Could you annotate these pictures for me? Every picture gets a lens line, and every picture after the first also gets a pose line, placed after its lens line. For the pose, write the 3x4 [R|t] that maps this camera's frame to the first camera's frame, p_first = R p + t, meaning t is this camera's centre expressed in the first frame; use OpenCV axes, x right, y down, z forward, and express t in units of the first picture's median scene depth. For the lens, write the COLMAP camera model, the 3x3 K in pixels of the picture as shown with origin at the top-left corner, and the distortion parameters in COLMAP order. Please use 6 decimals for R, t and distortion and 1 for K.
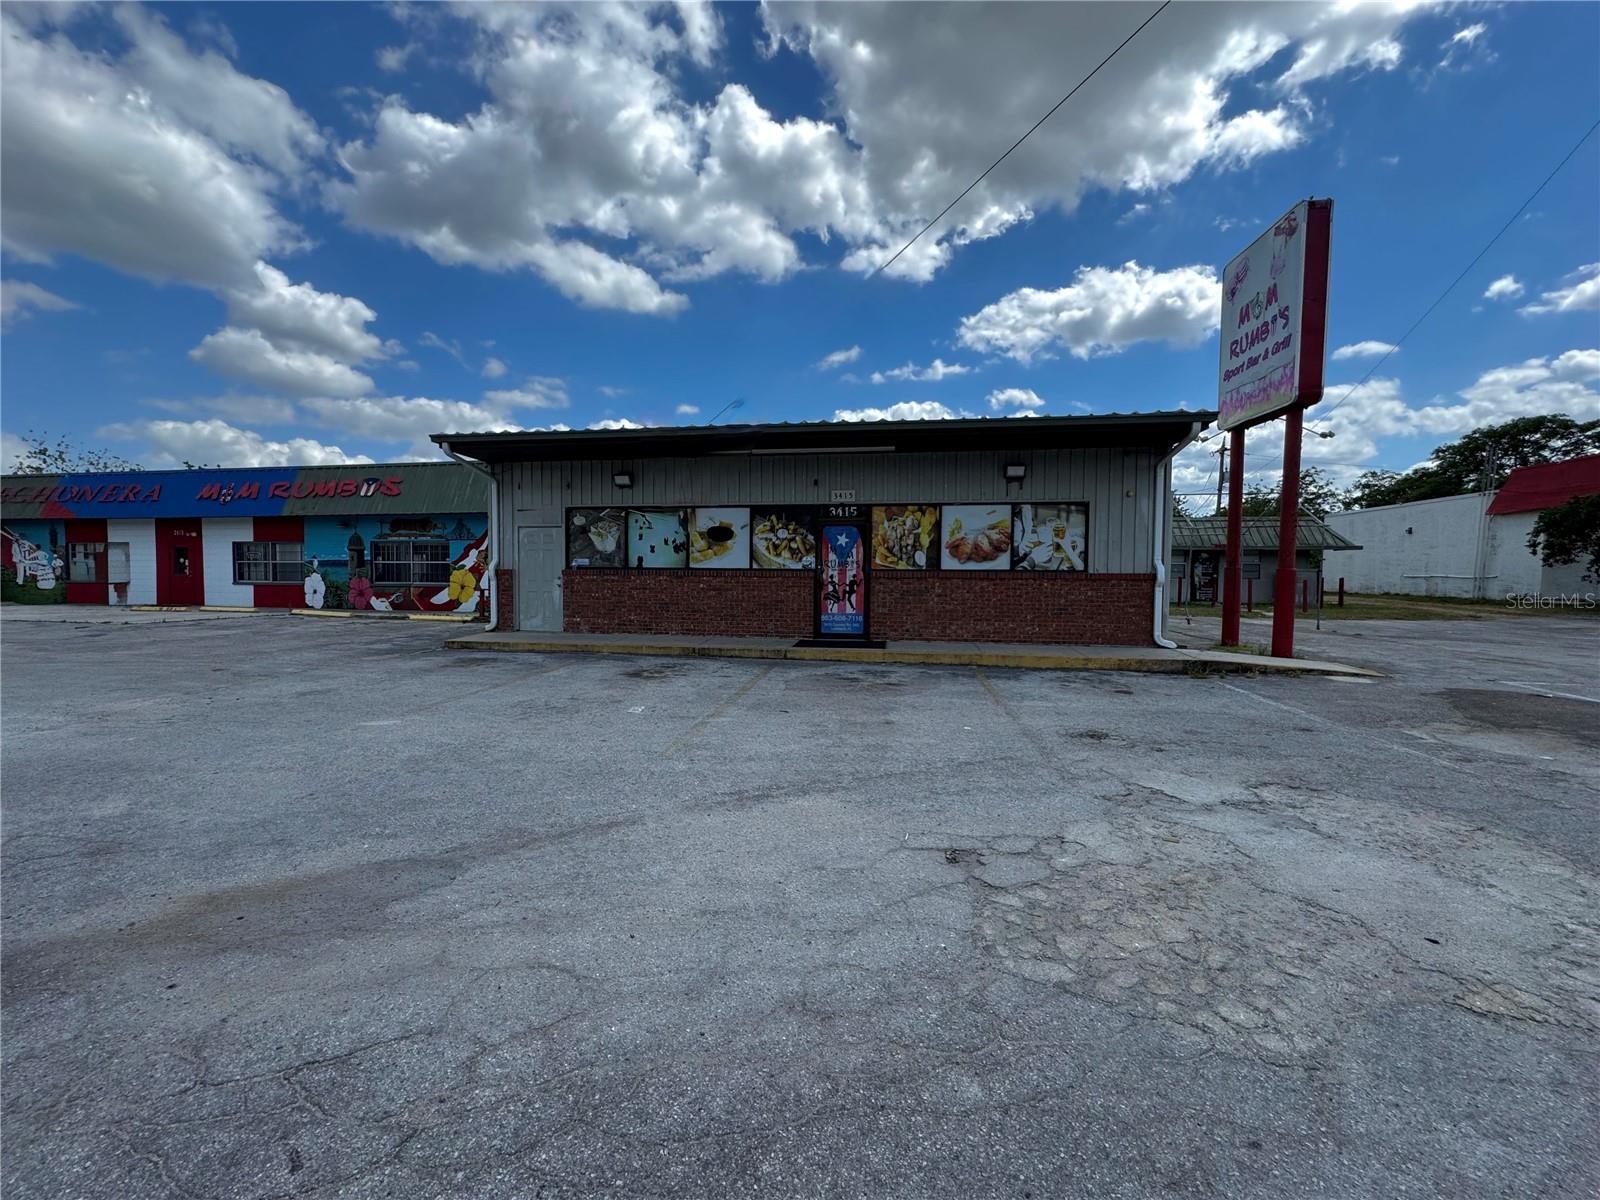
lens RADIAL K [[645.0, 0, 800.0], [0, 645.0, 600.0], [0, 0, 1]] dist [0.000708, 0.000523]
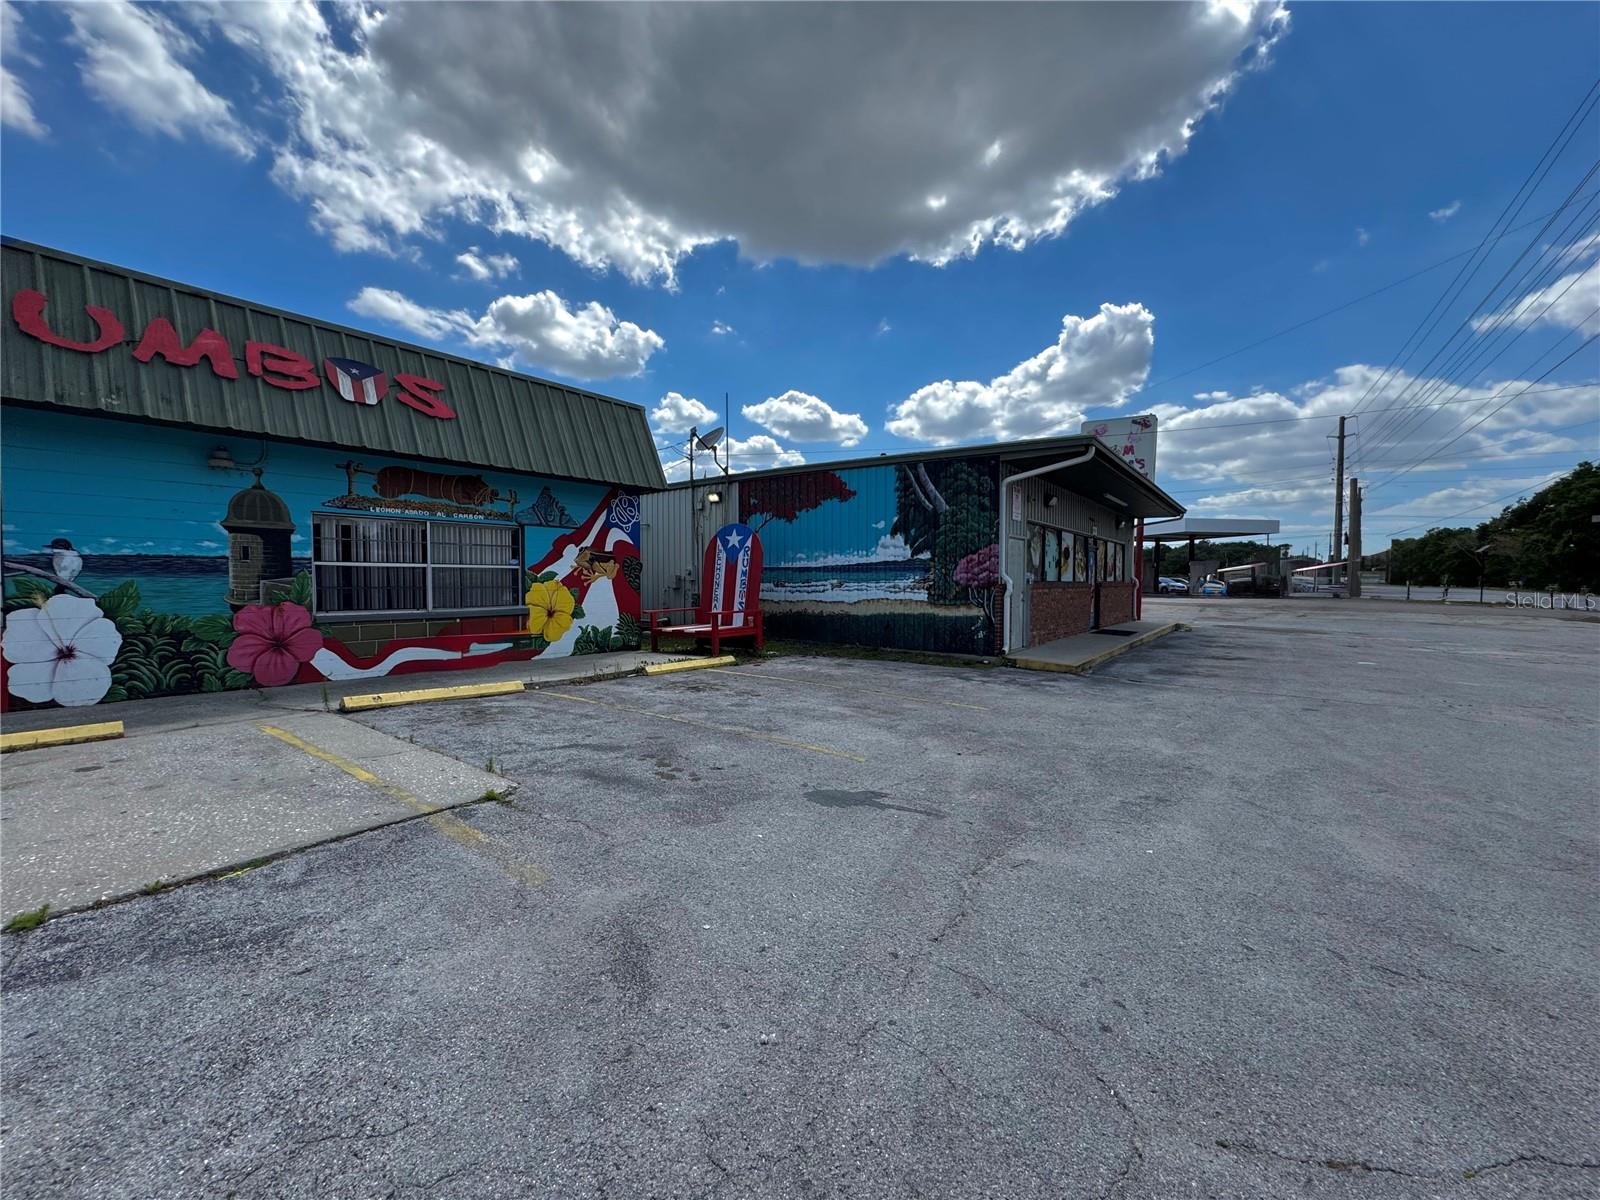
lens RADIAL K [[639.4, 0, 800.0], [0, 639.4, 600.0], [0, 0, 1]] dist [-0.000879, 0.000118]
pose [[0.459782, -0.034965, 0.887343, -1.359999], [0.029867, 0.999268, 0.023899, -0.056666], [-0.887529, 0.015514, 0.460490, 0.847631]]
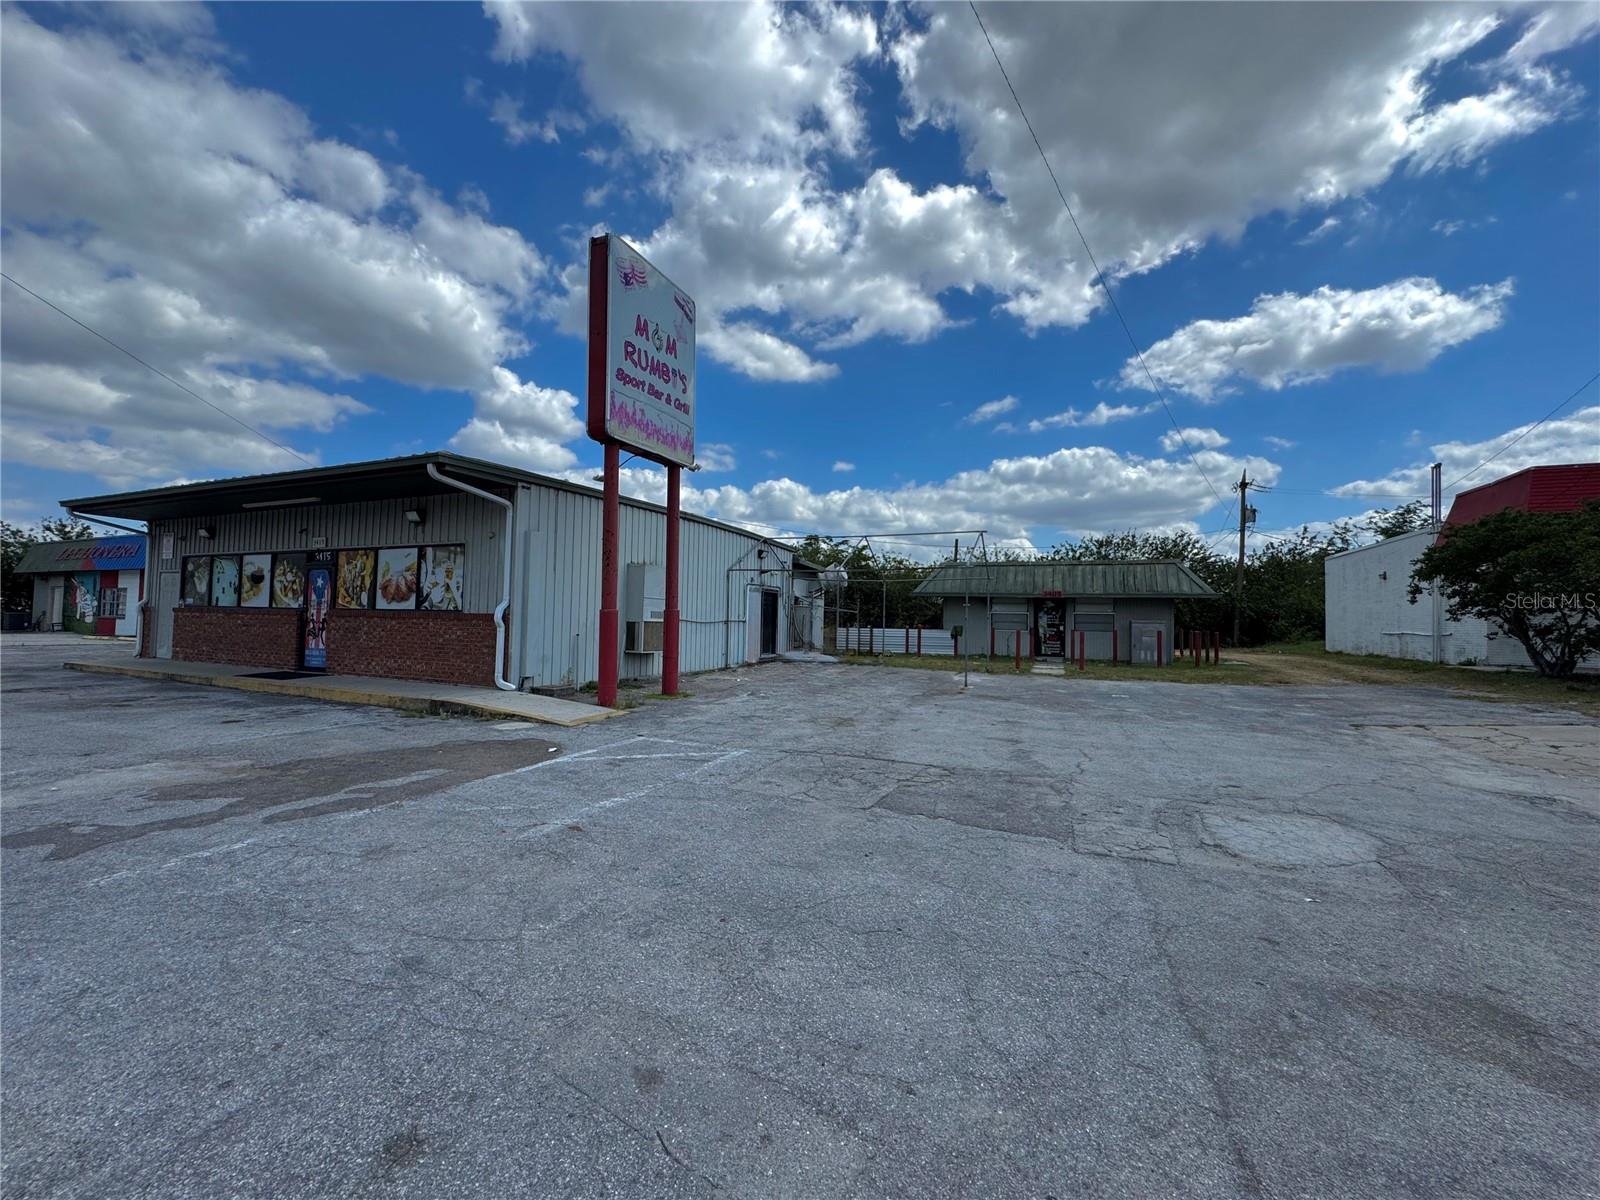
lens RADIAL K [[639.4, 0, 800.0], [0, 639.4, 600.0], [0, 0, 1]] dist [-0.000879, 0.000118]
pose [[0.966504, 0.004825, -0.256607, 1.069409], [-0.025320, 0.996738, -0.076627, 0.001098], [0.255401, 0.080557, 0.963473, 0.145817]]
